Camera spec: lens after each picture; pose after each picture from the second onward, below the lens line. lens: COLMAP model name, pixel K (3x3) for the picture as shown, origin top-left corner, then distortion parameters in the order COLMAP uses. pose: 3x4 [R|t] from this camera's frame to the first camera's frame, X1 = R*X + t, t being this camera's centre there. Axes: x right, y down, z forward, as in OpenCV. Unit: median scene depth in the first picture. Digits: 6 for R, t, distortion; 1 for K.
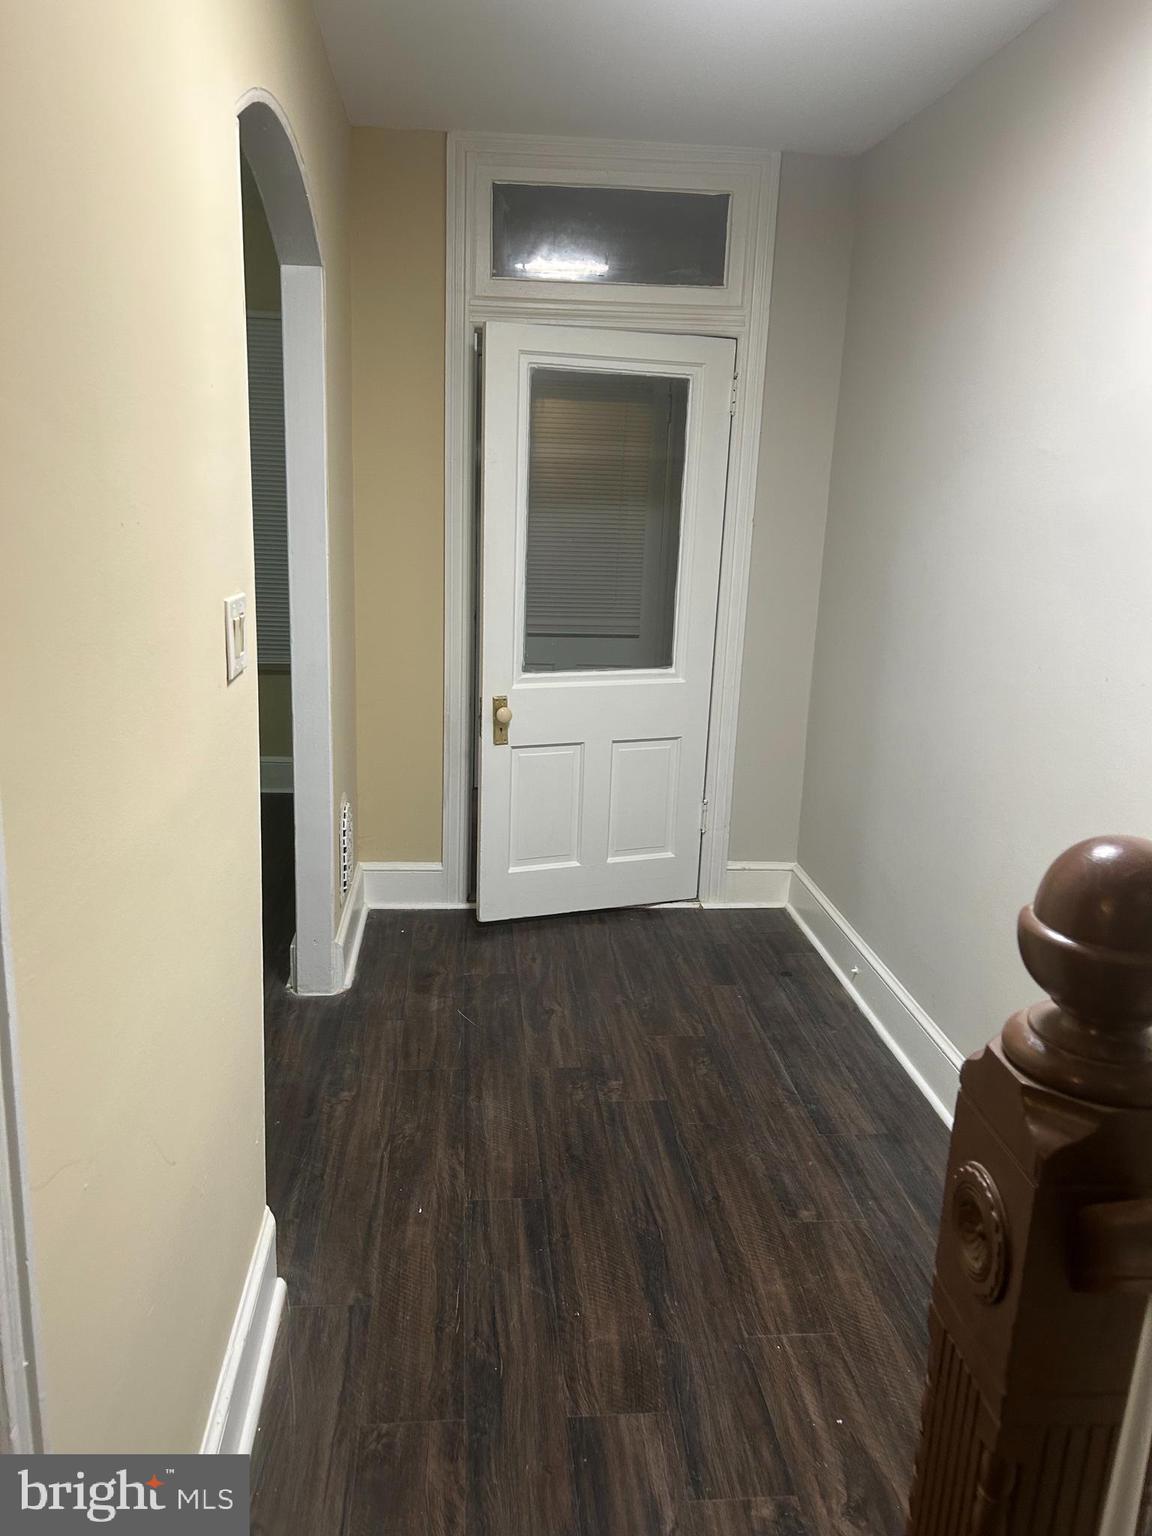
lens RADIAL K [[1157.0, 0, 576.0], [0, 1157.0, 768.0], [0, 0, 1]] dist [0.006170, -0.000381]
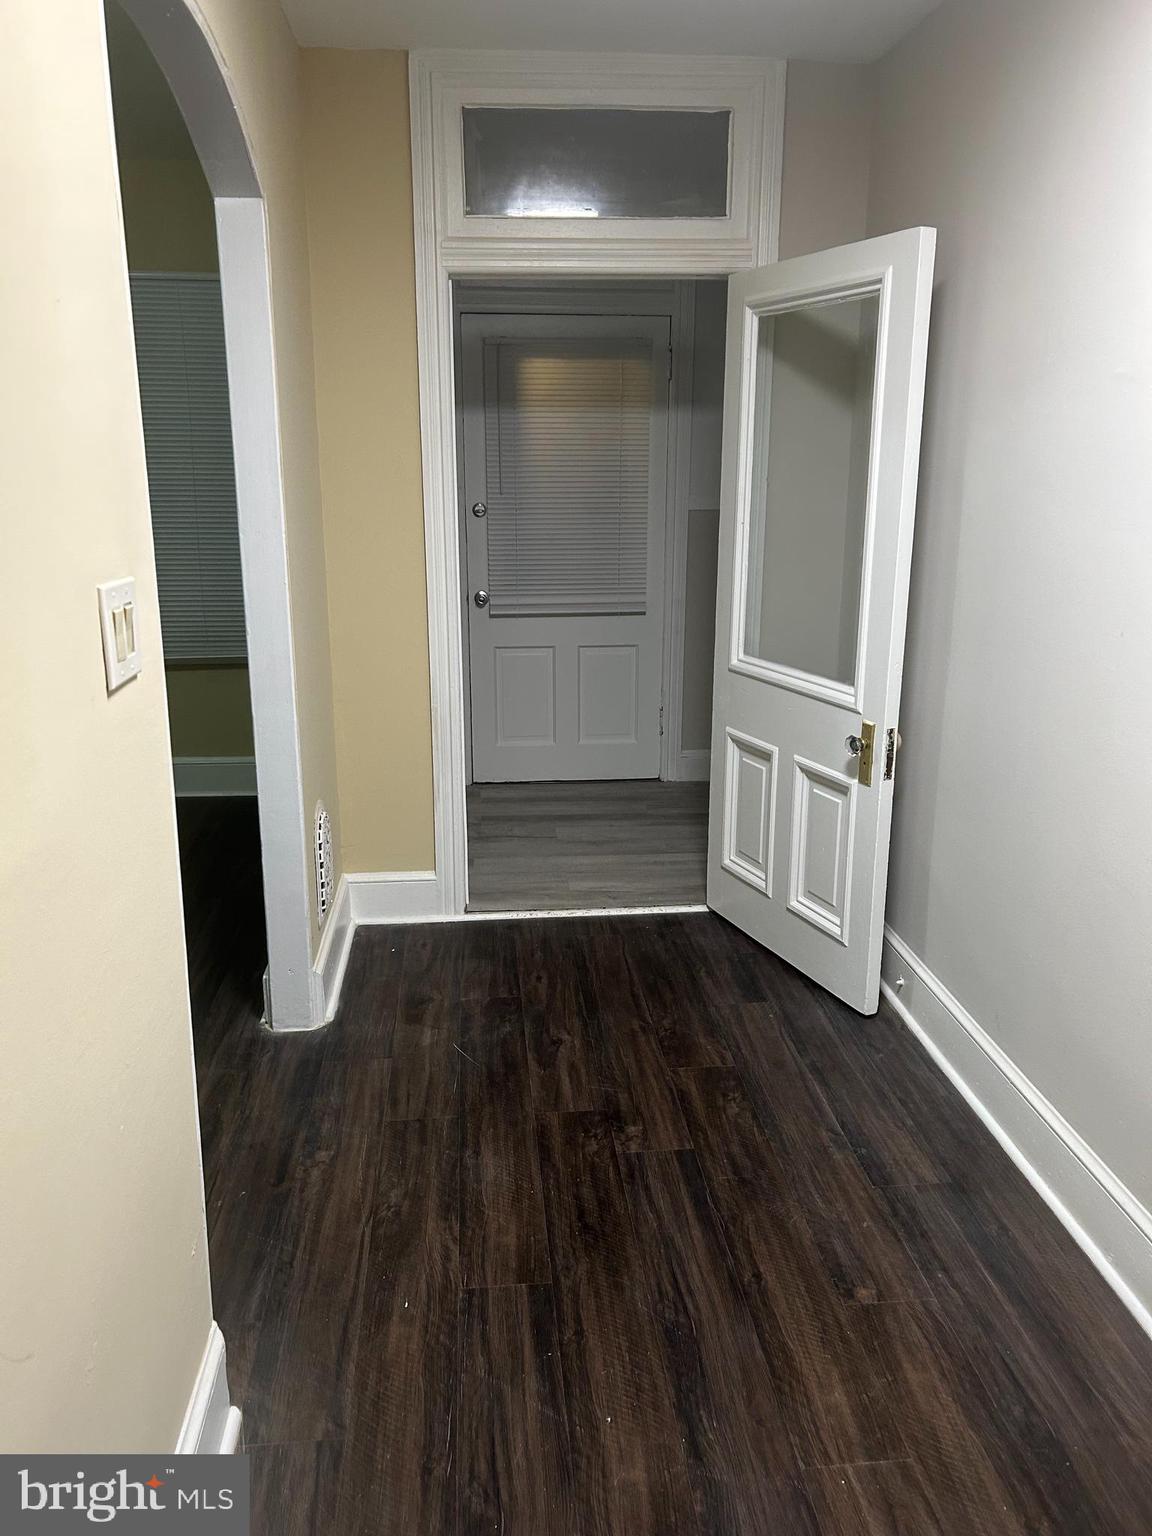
lens RADIAL K [[1157.0, 0, 576.0], [0, 1157.0, 768.0], [0, 0, 1]] dist [0.006170, -0.000381]
pose [[0.999345, -0.034504, -0.010913, 0.010453], [0.034698, 0.999233, 0.018158, -0.017393], [0.010279, -0.018525, 0.999776, 0.149373]]
